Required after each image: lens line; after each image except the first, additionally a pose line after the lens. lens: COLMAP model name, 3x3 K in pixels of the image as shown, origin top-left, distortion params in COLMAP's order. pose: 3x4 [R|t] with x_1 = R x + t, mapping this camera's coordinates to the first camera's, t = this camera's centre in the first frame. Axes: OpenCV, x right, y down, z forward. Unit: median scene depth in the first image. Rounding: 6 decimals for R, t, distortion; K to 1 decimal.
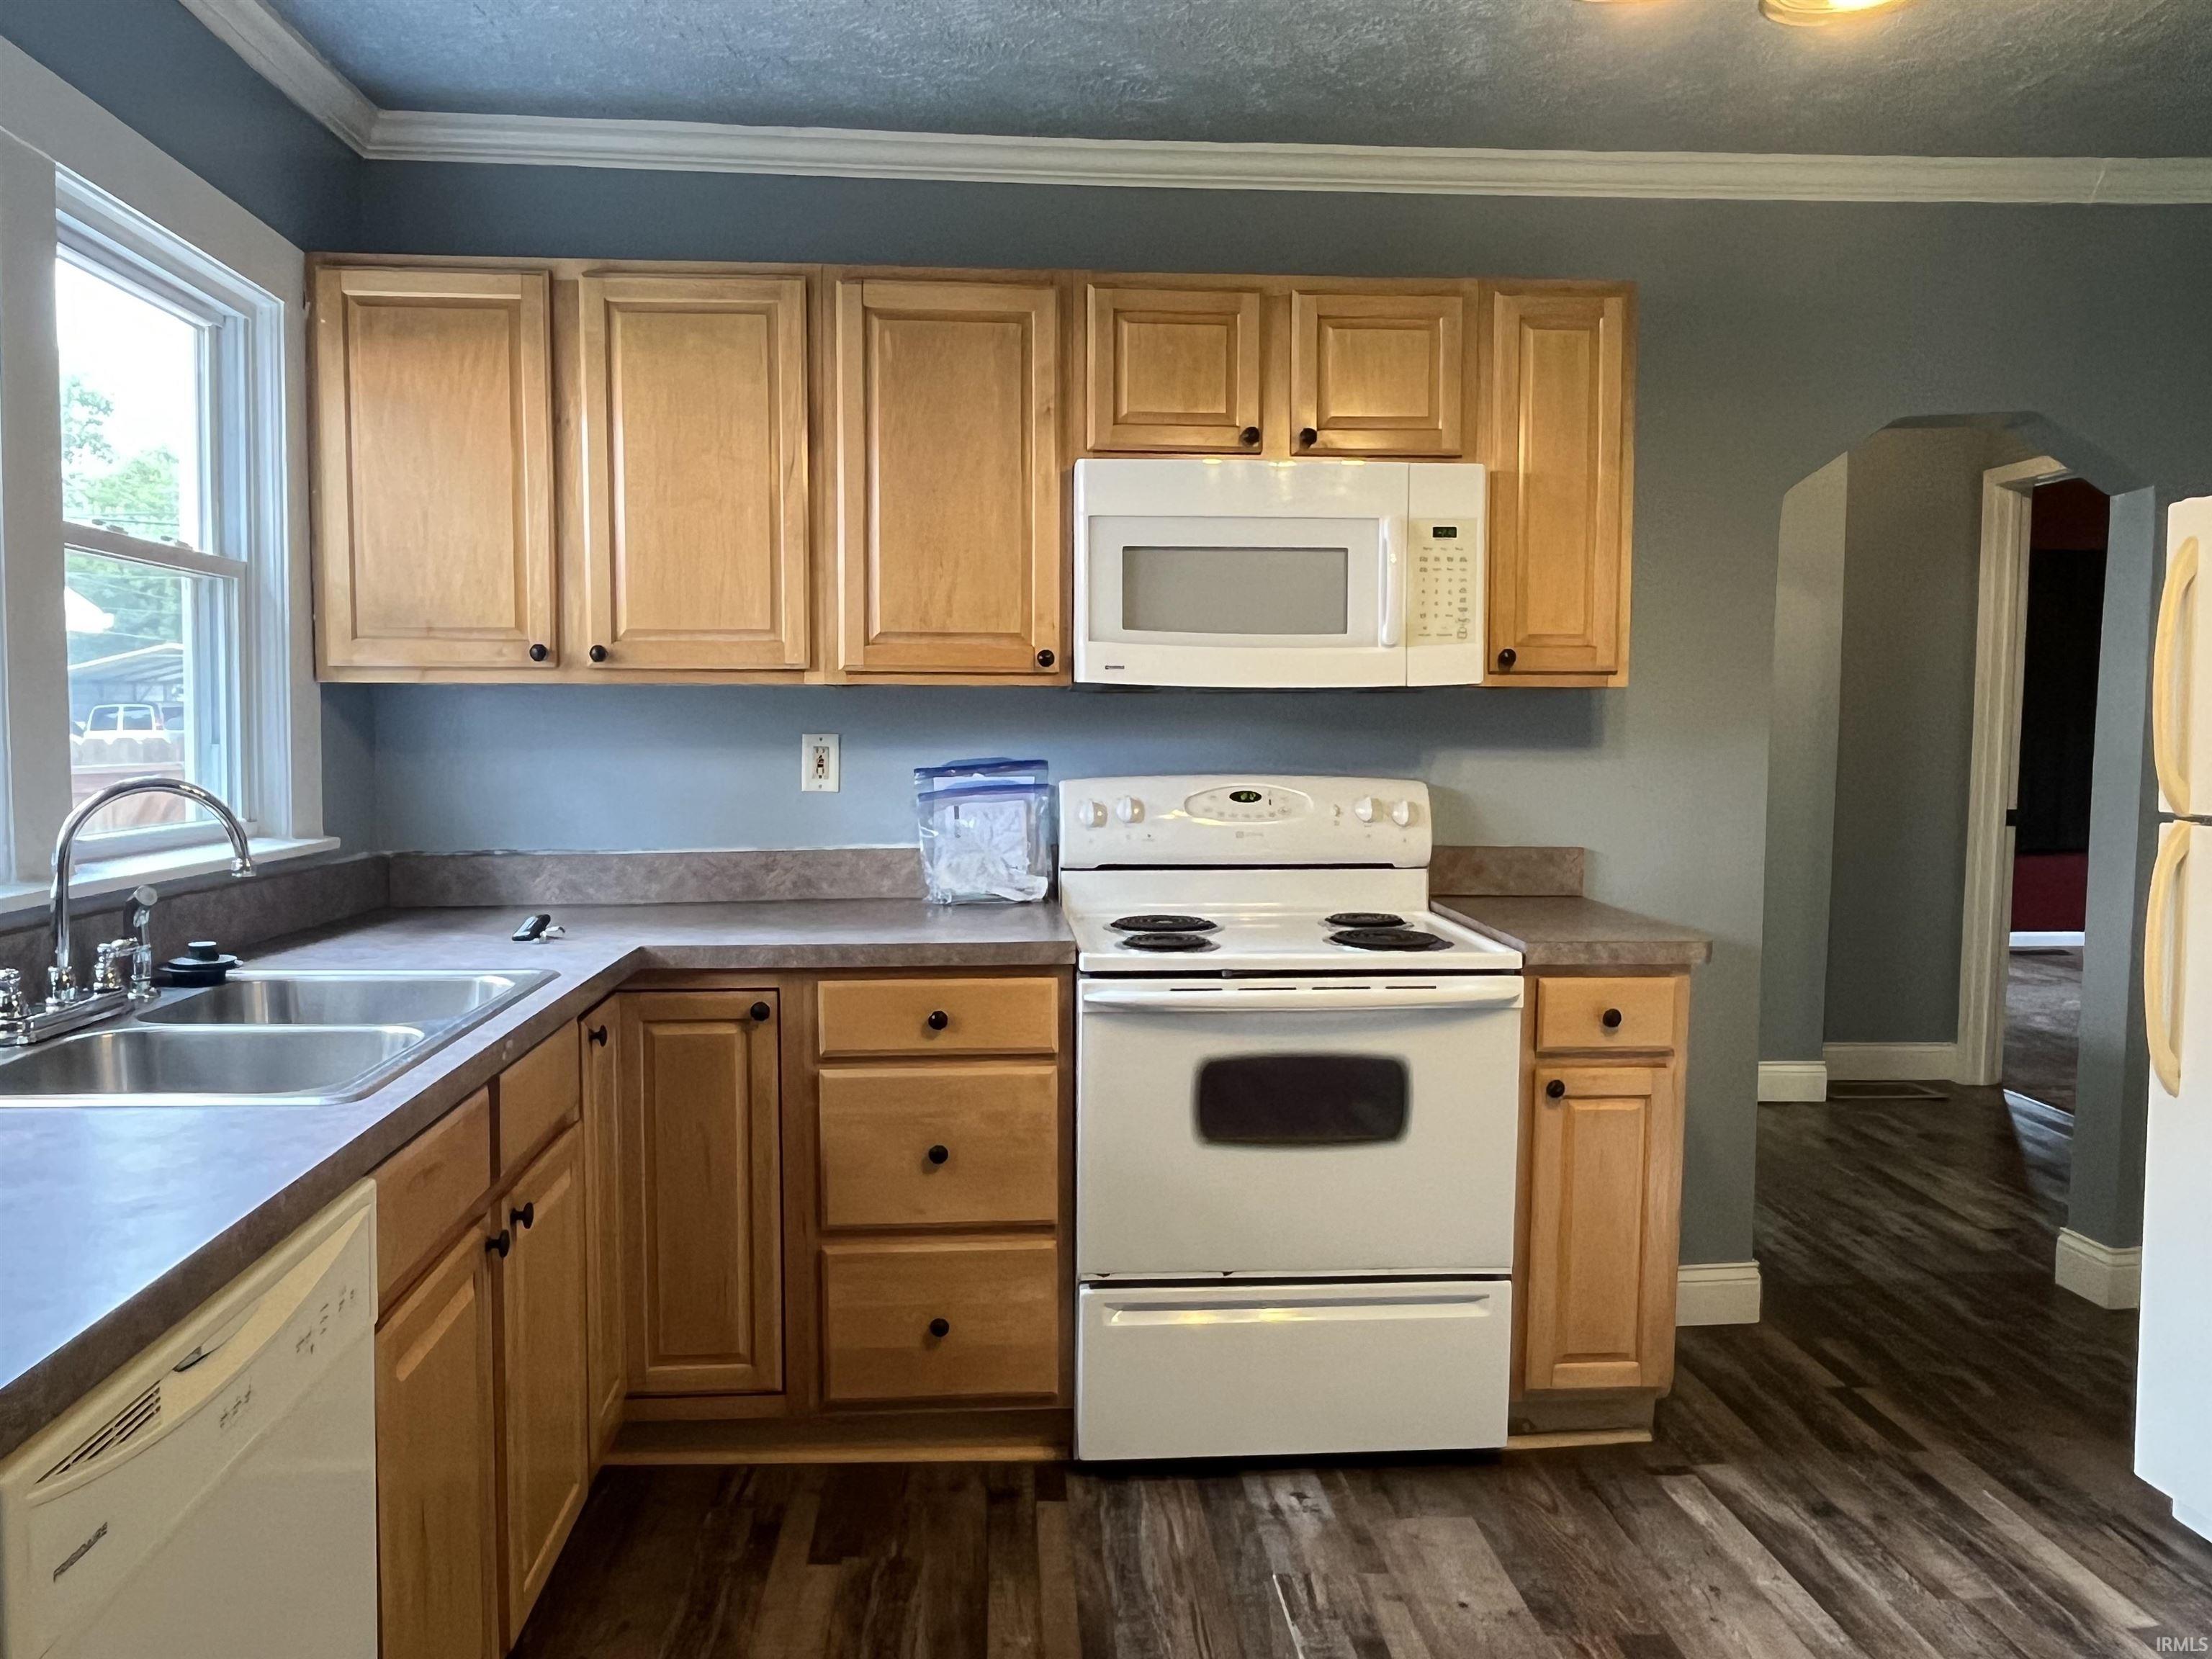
lens RADIAL K [[1641.1, 0, 1096.3], [0, 1641.1, 837.1], [0, 0, 1]] dist [-0.003442, 0.000199]
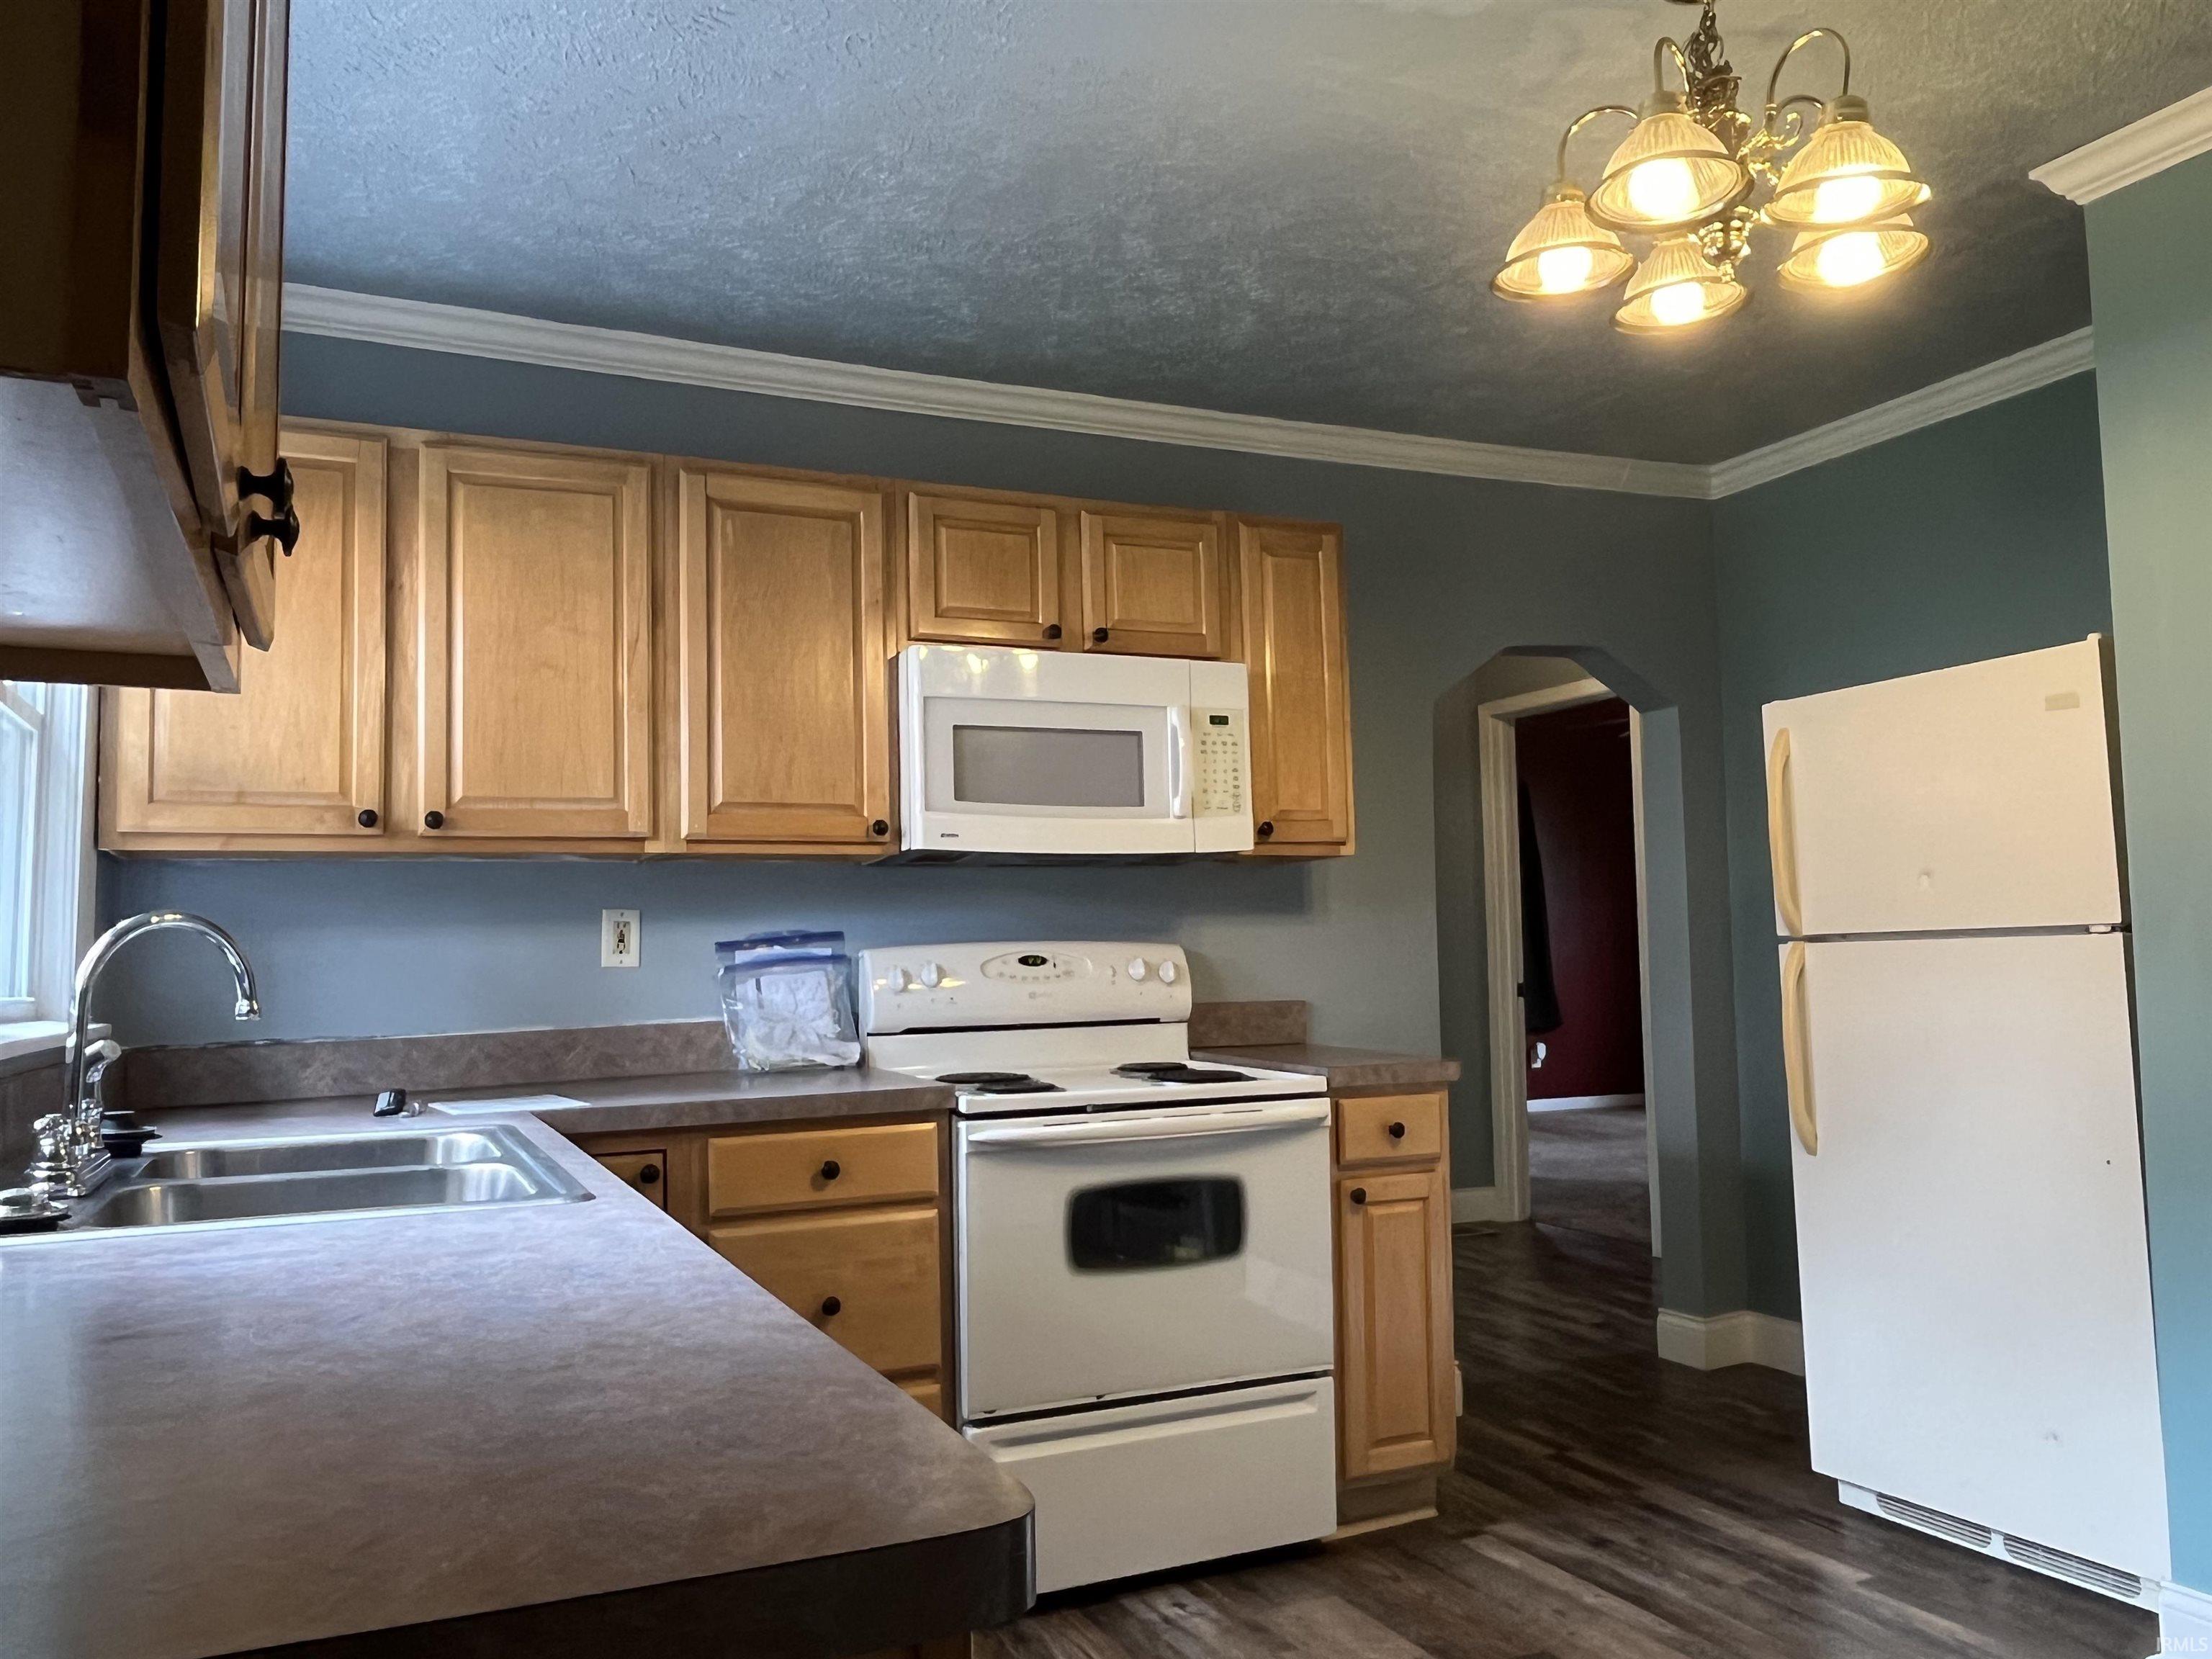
lens RADIAL K [[1641.1, 0, 1100.6], [0, 1641.1, 836.3], [0, 0, 1]] dist [-0.003442, 0.000199]
pose [[0.937079, 0.000478, 0.349118, -0.272494], [0.051286, 0.988962, -0.139012, 0.052250], [-0.345331, 0.148170, 0.926711, -0.032095]]
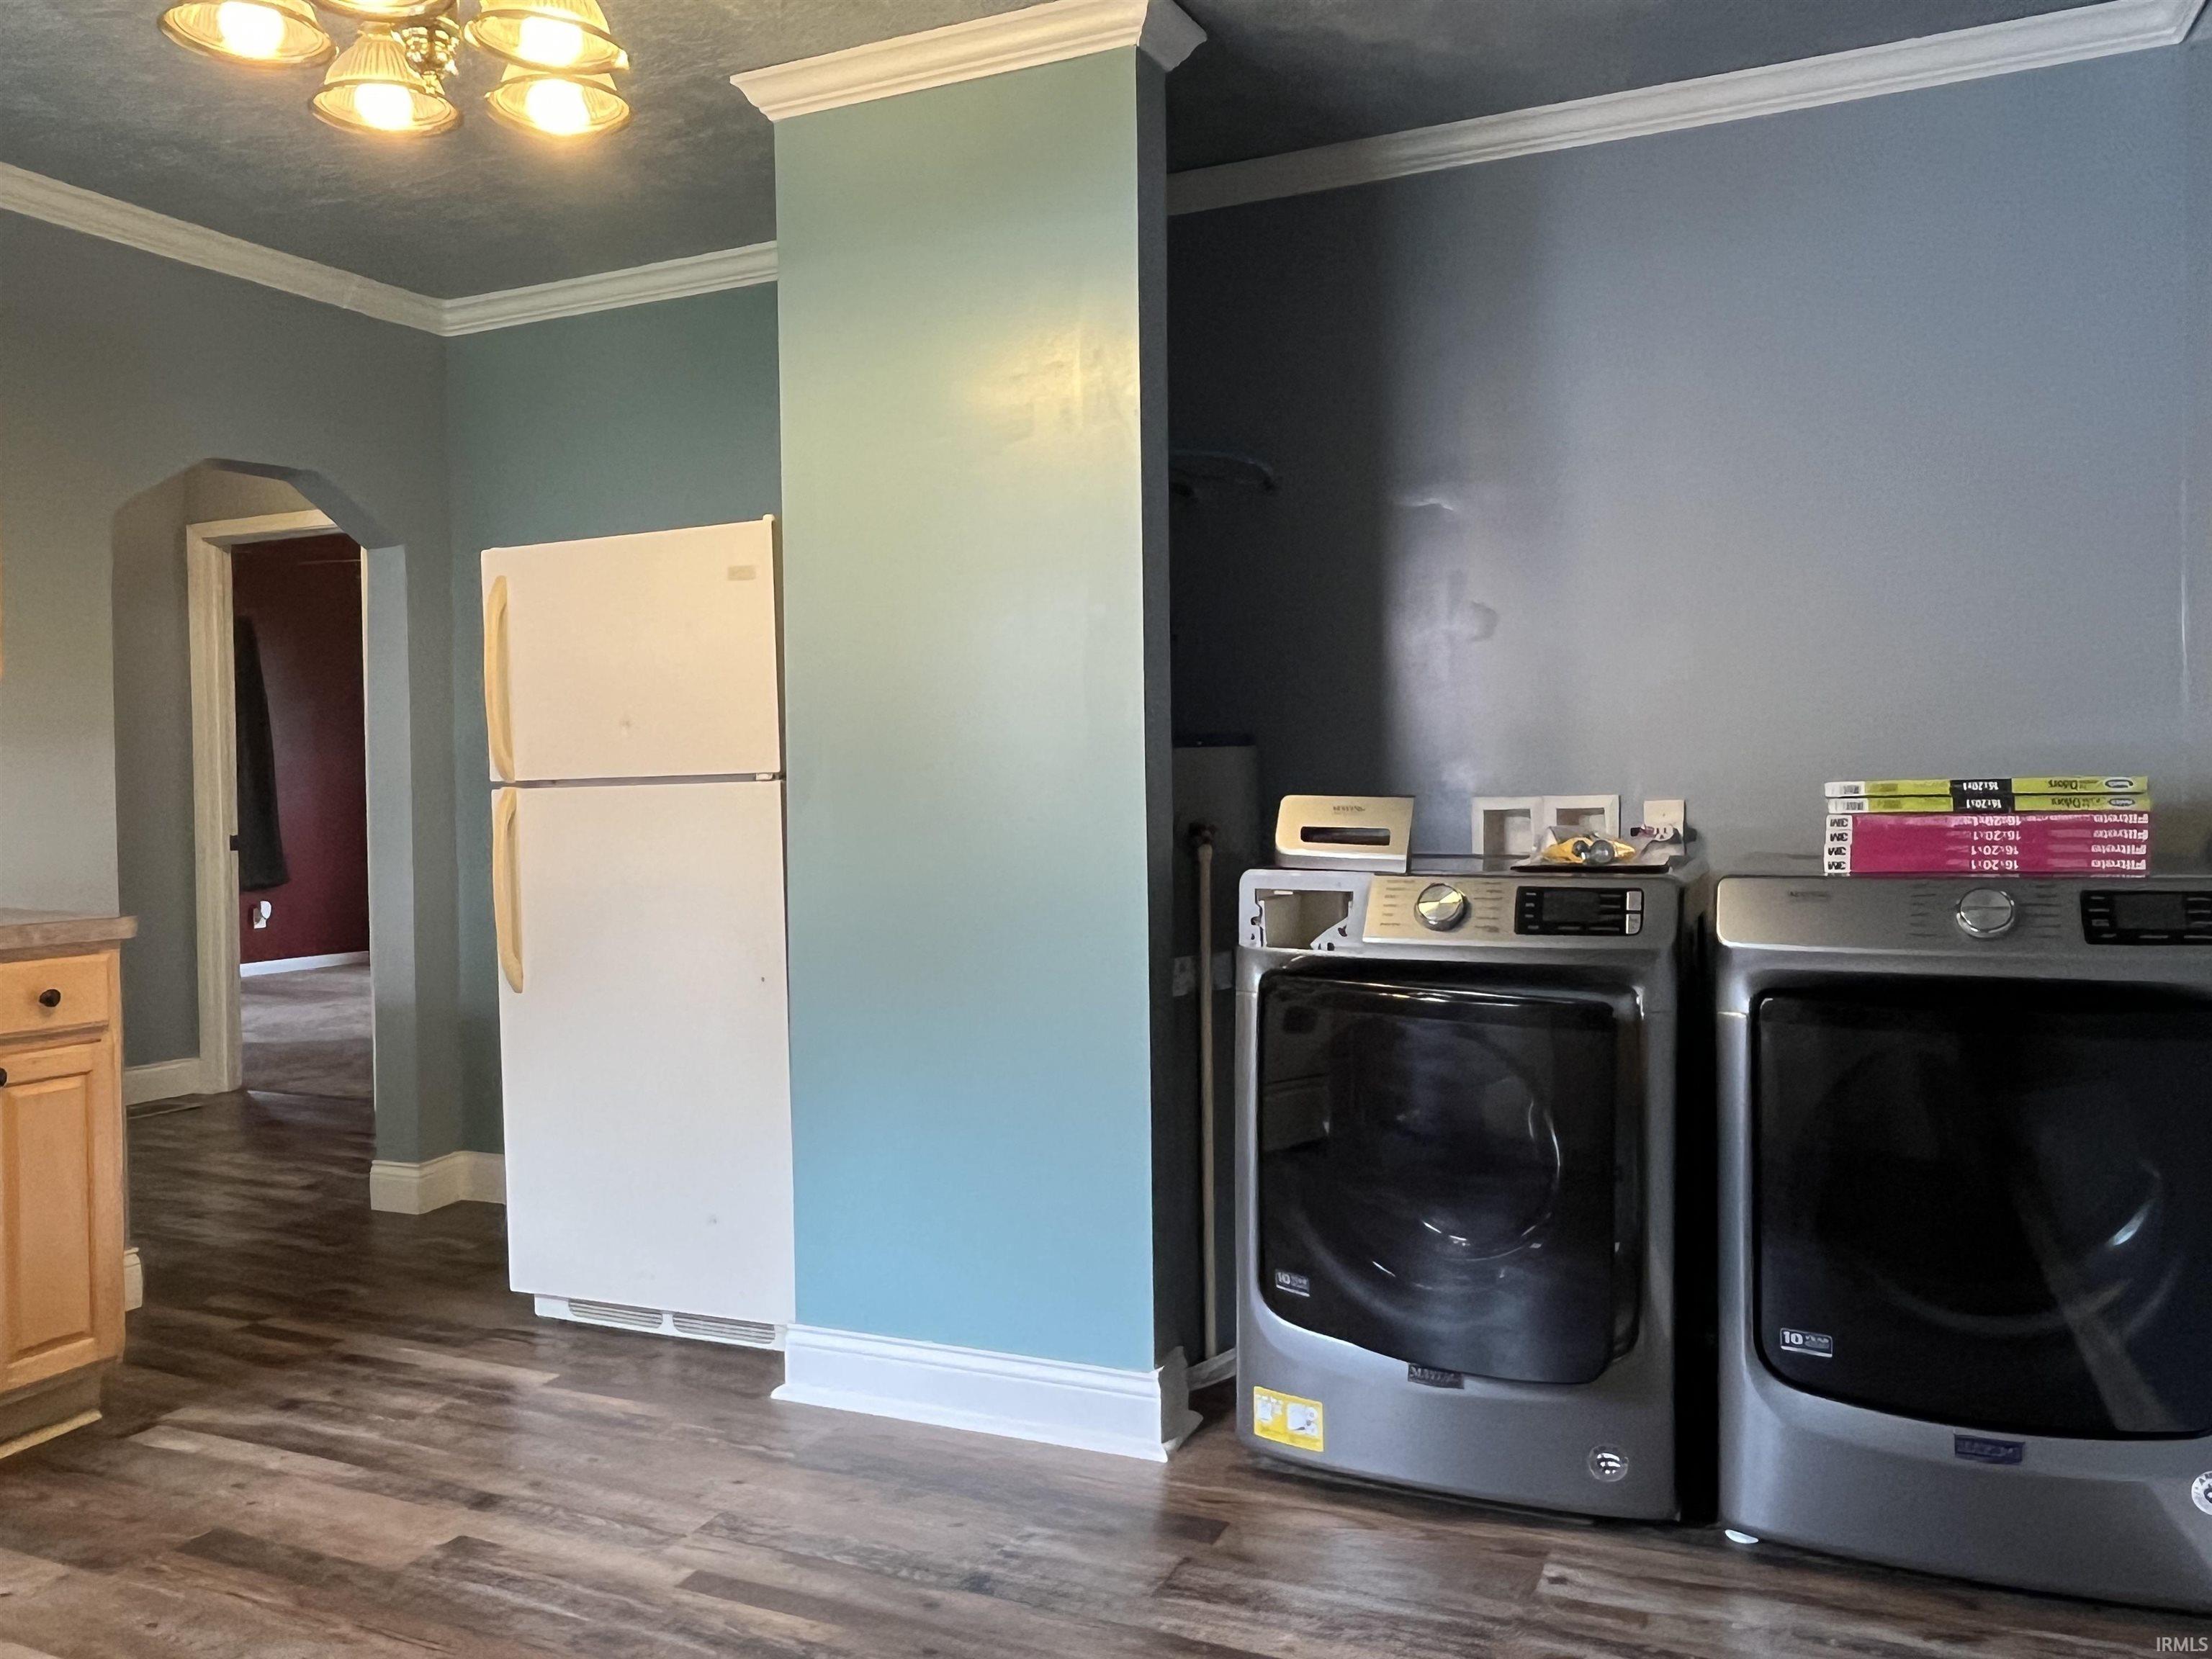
lens RADIAL K [[1641.1, 0, 1085.4], [0, 1641.1, 830.6], [0, 0, 1]] dist [-0.003442, 0.000199]
pose [[0.477039, -0.033364, 0.878249, -0.250870], [0.081178, 0.996680, -0.006231, 0.062106], [-0.875125, 0.074267, 0.478164, -0.045386]]
